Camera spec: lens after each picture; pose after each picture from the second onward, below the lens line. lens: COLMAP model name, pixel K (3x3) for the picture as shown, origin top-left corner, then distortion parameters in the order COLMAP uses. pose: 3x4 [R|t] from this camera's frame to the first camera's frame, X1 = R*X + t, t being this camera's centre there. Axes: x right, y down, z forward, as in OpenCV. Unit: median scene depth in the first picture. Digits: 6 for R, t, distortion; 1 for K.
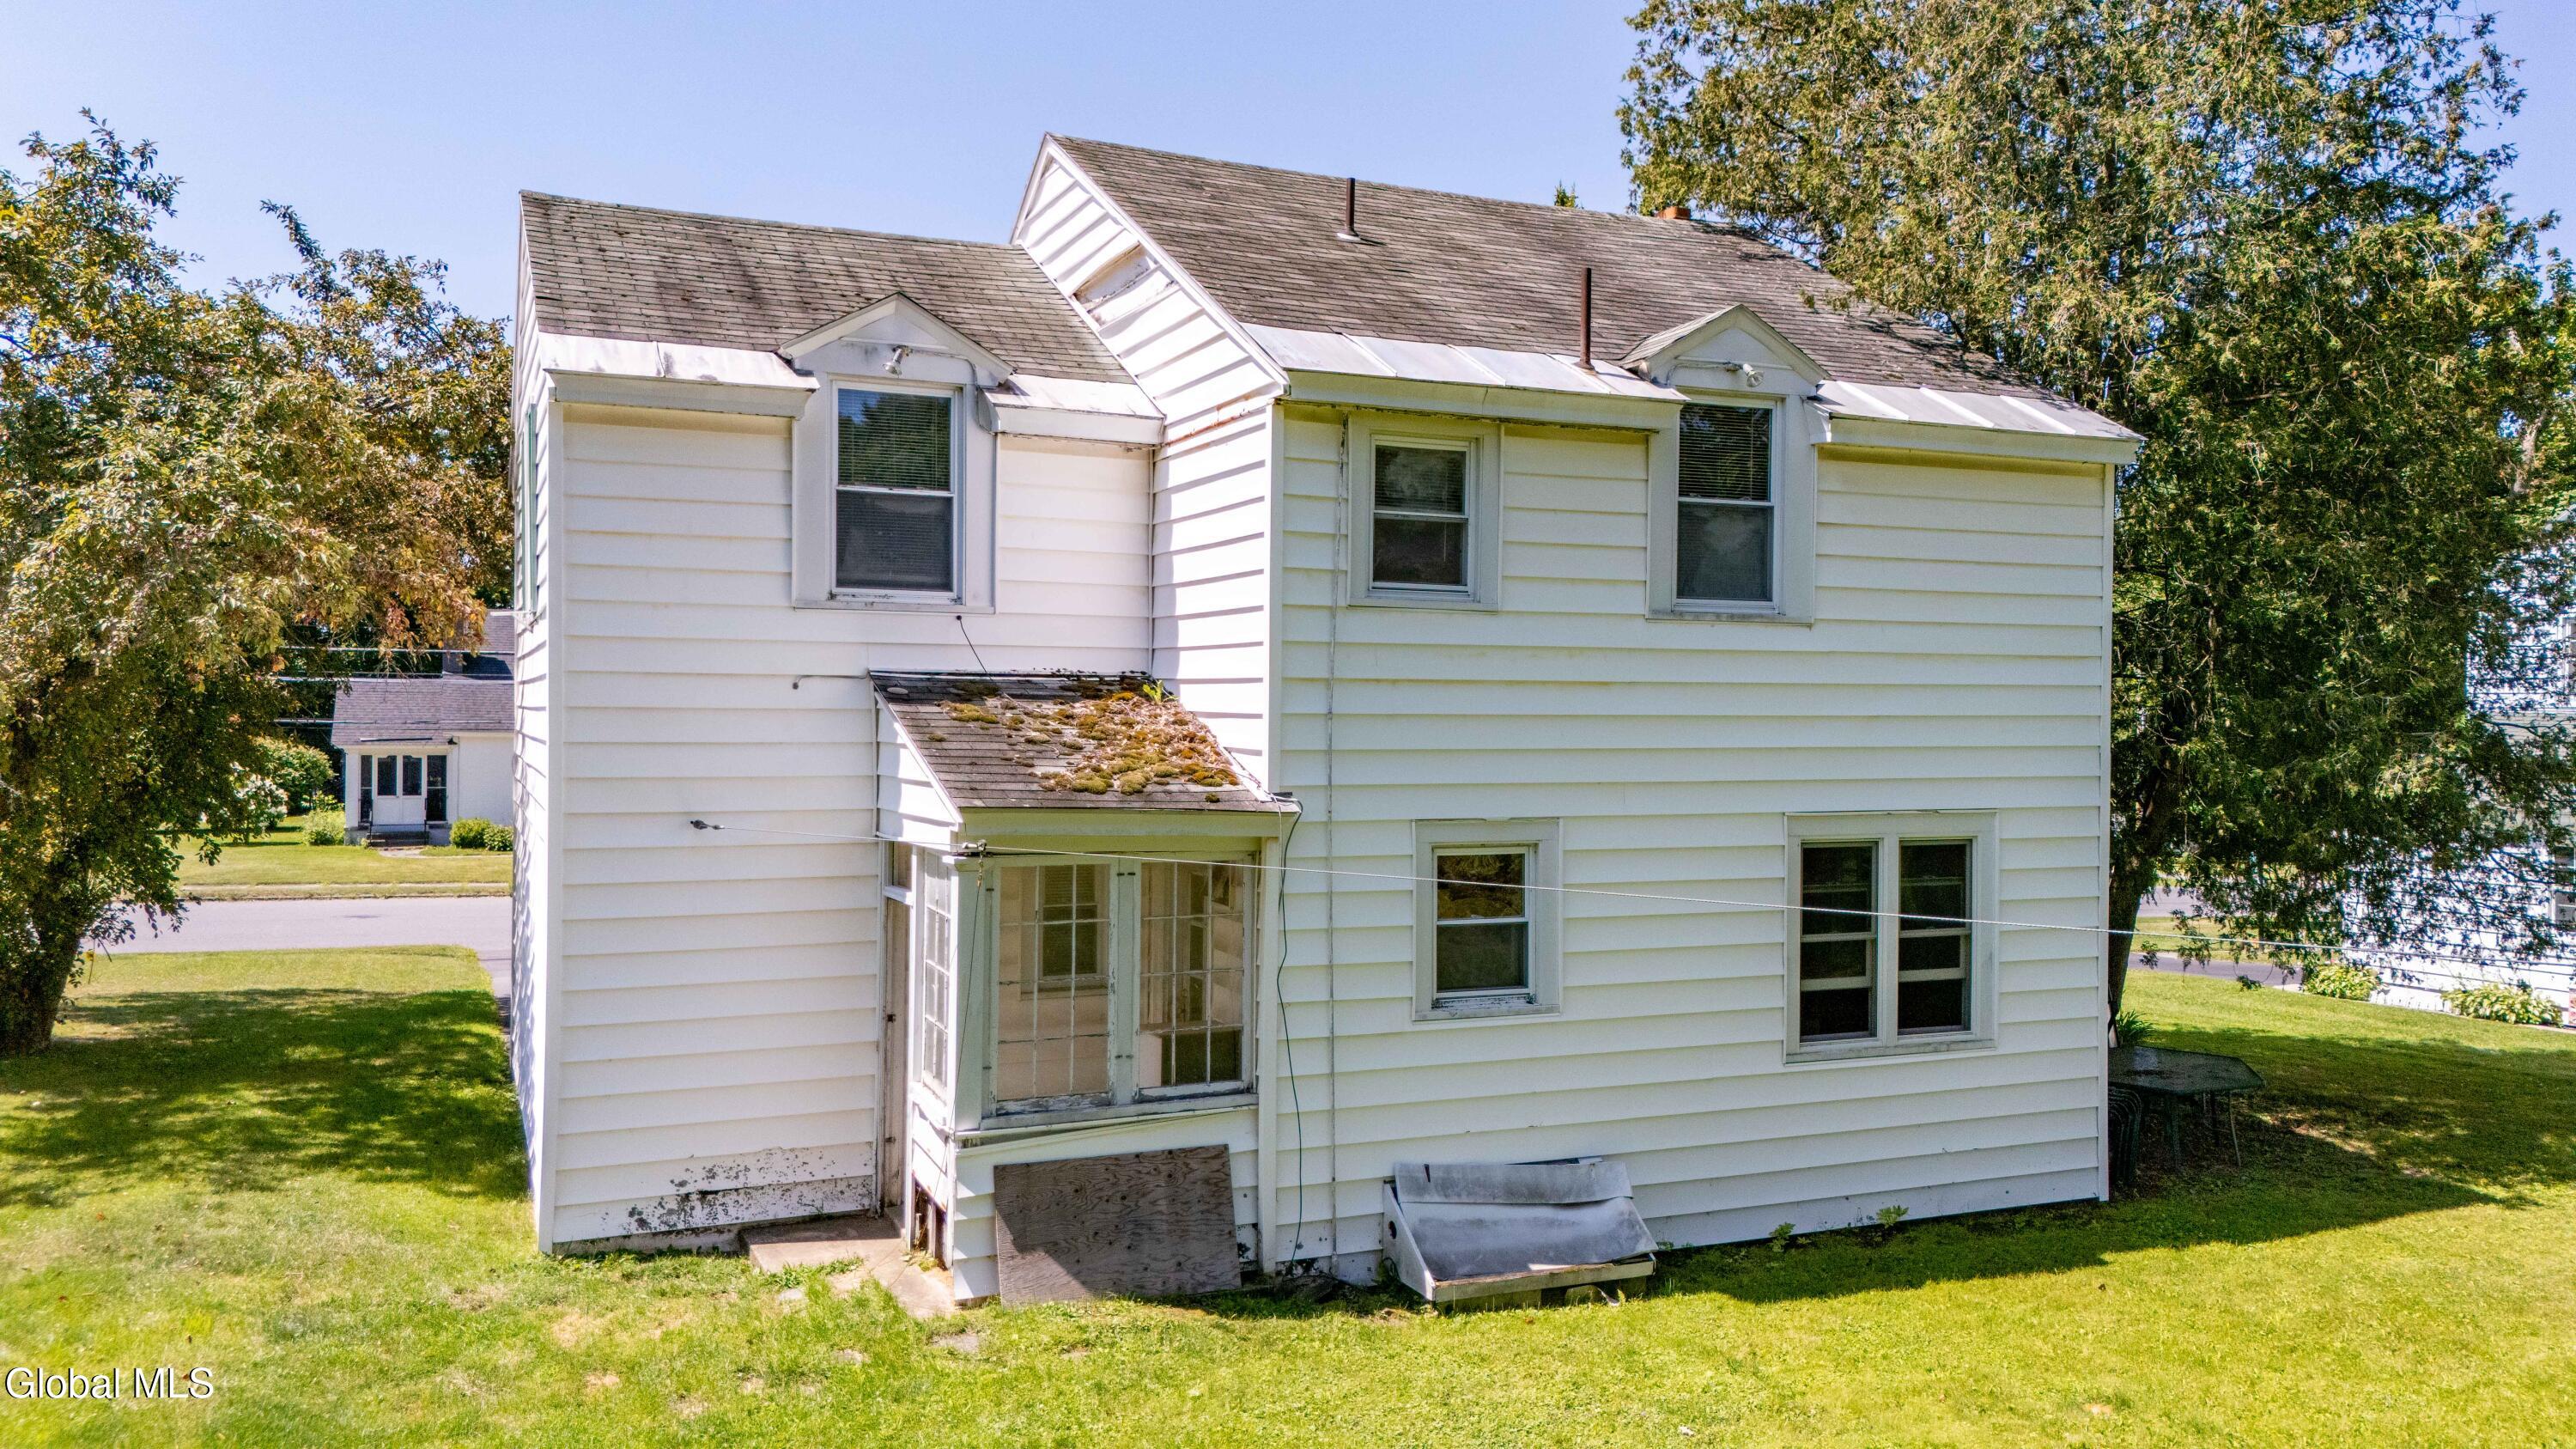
lens RADIAL K [[1883.1, 0, 1289.2], [0, 1883.1, 711.9], [0, 0, 1]] dist [0.092081, -0.014206]
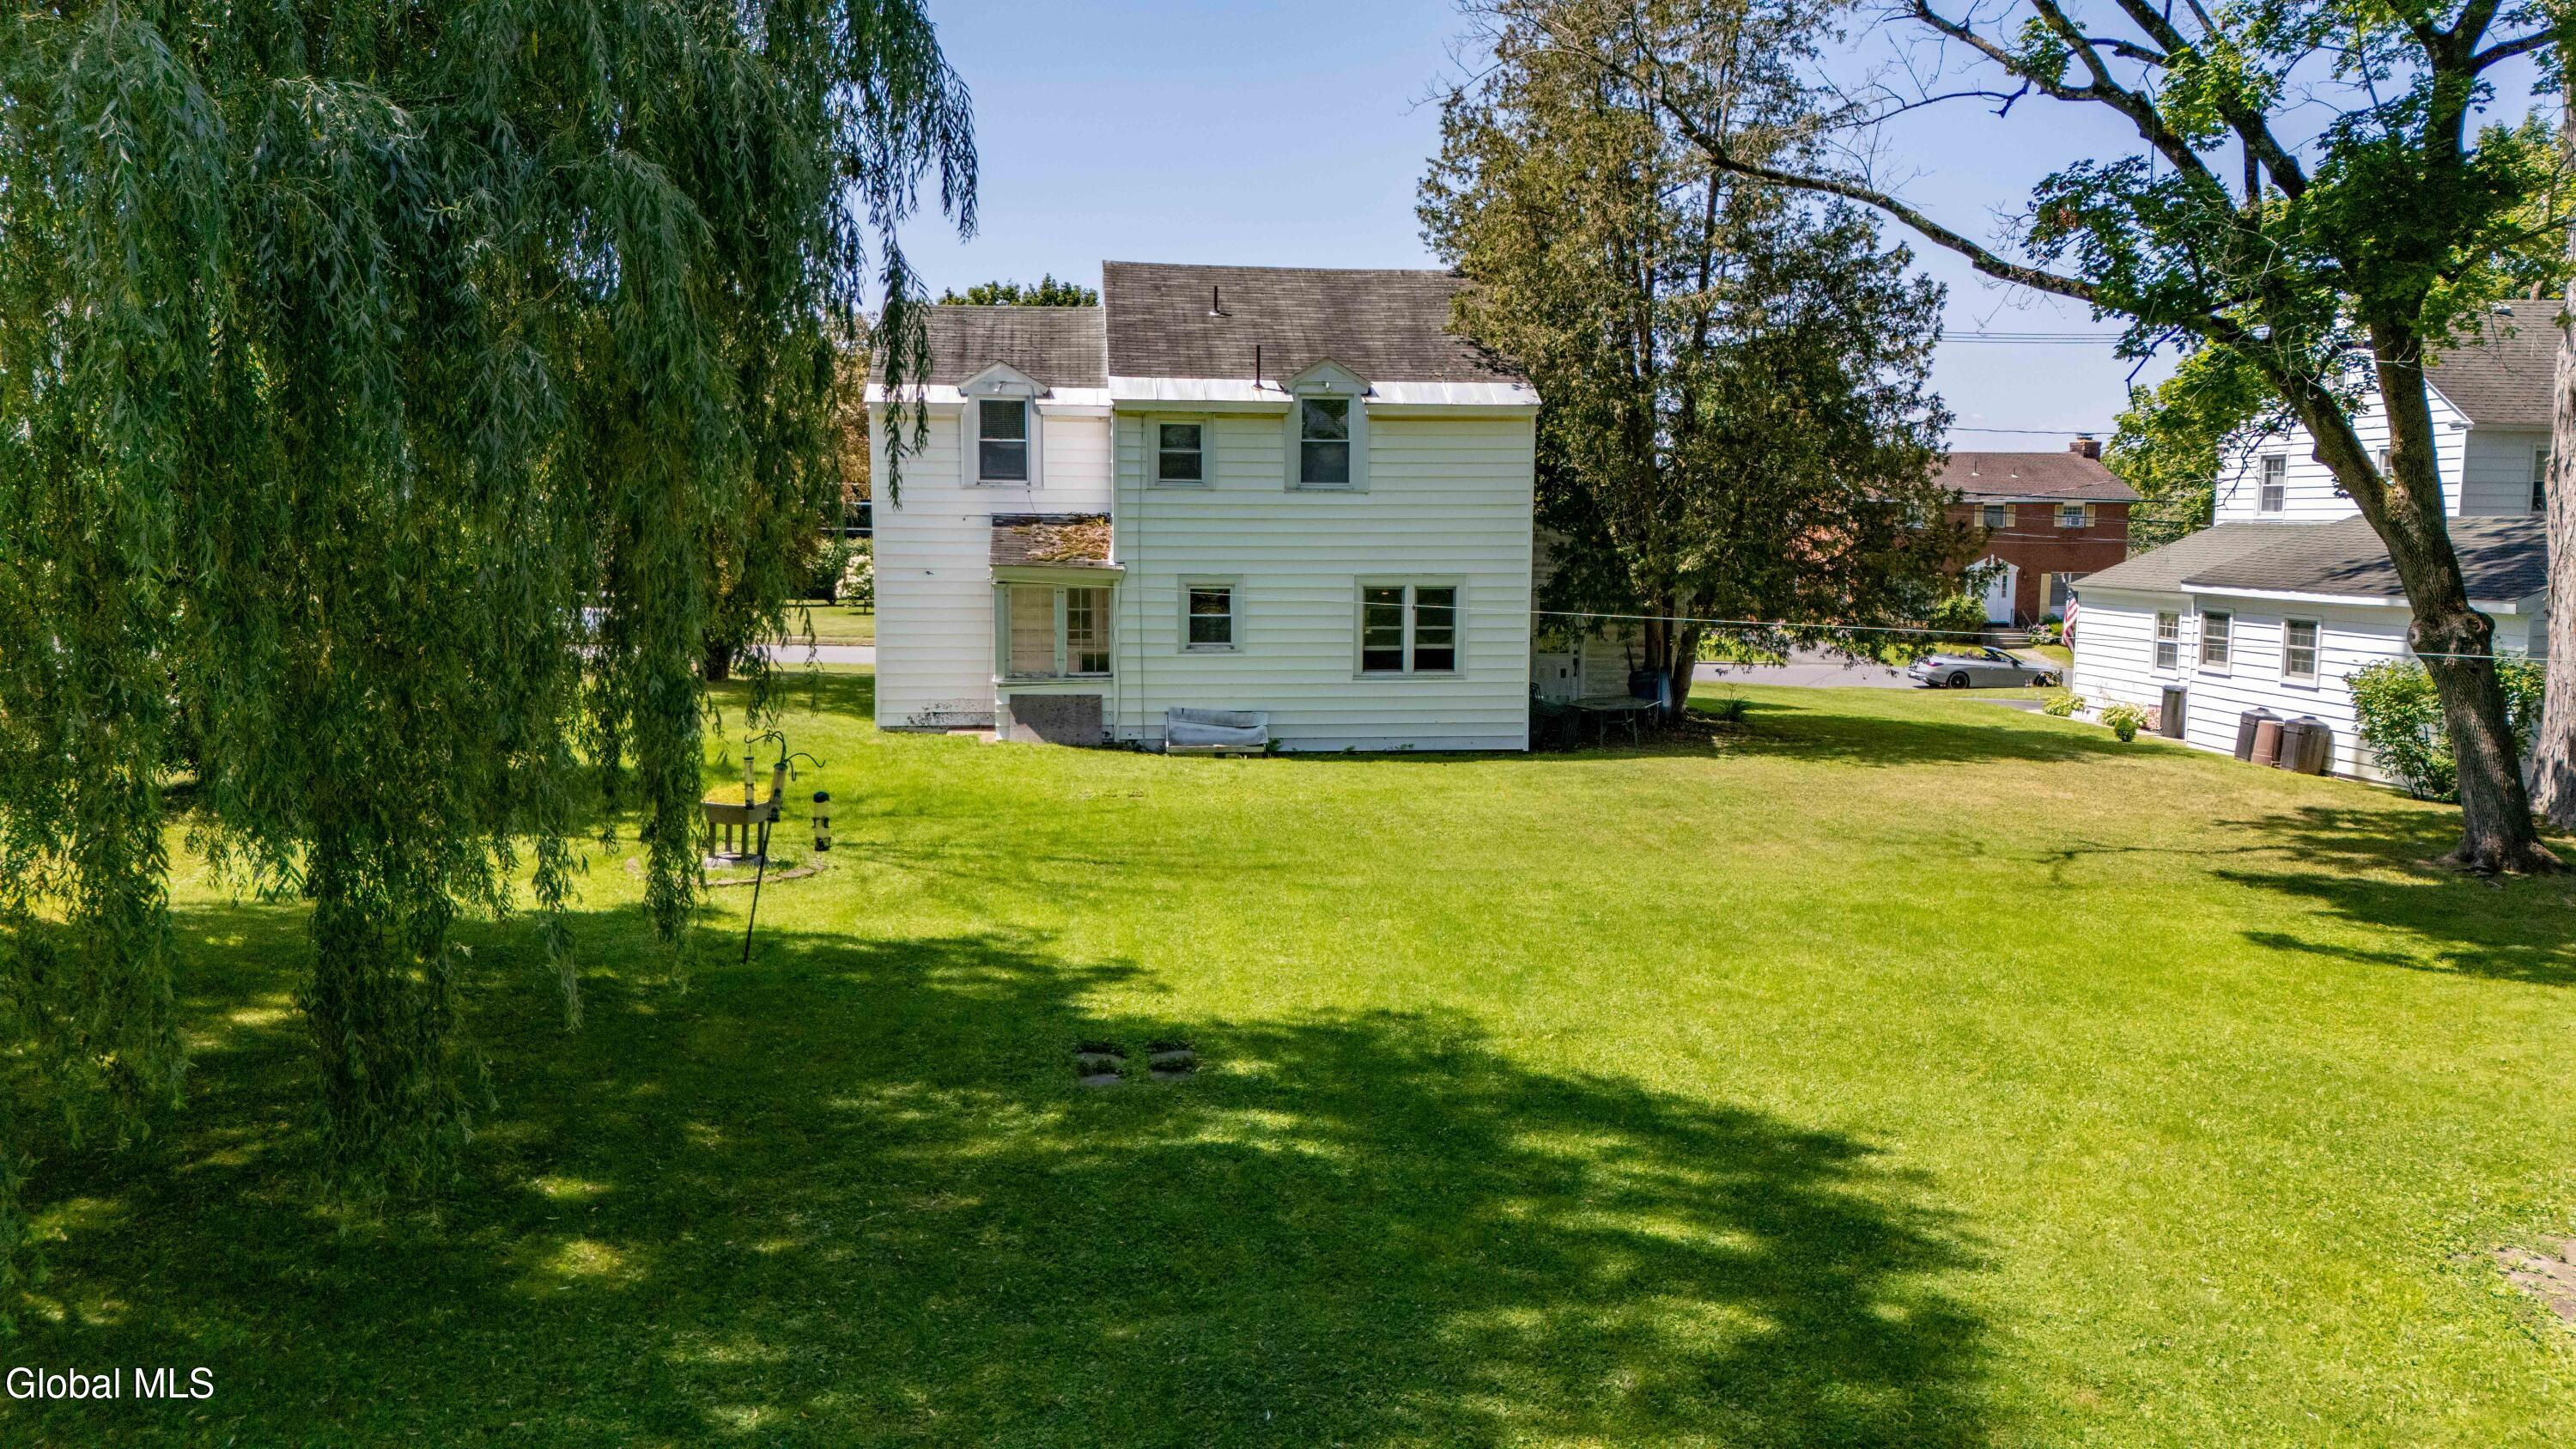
lens RADIAL K [[1883.1, 0, 1291.6], [0, 1883.1, 731.9], [0, 0, 1]] dist [0.092081, -0.014206]
pose [[0.957891, 0.031292, -0.285423, 0.914326], [-0.000197, 0.994115, 0.108328, -0.005613], [0.287133, -0.103710, 0.952260, -1.349872]]
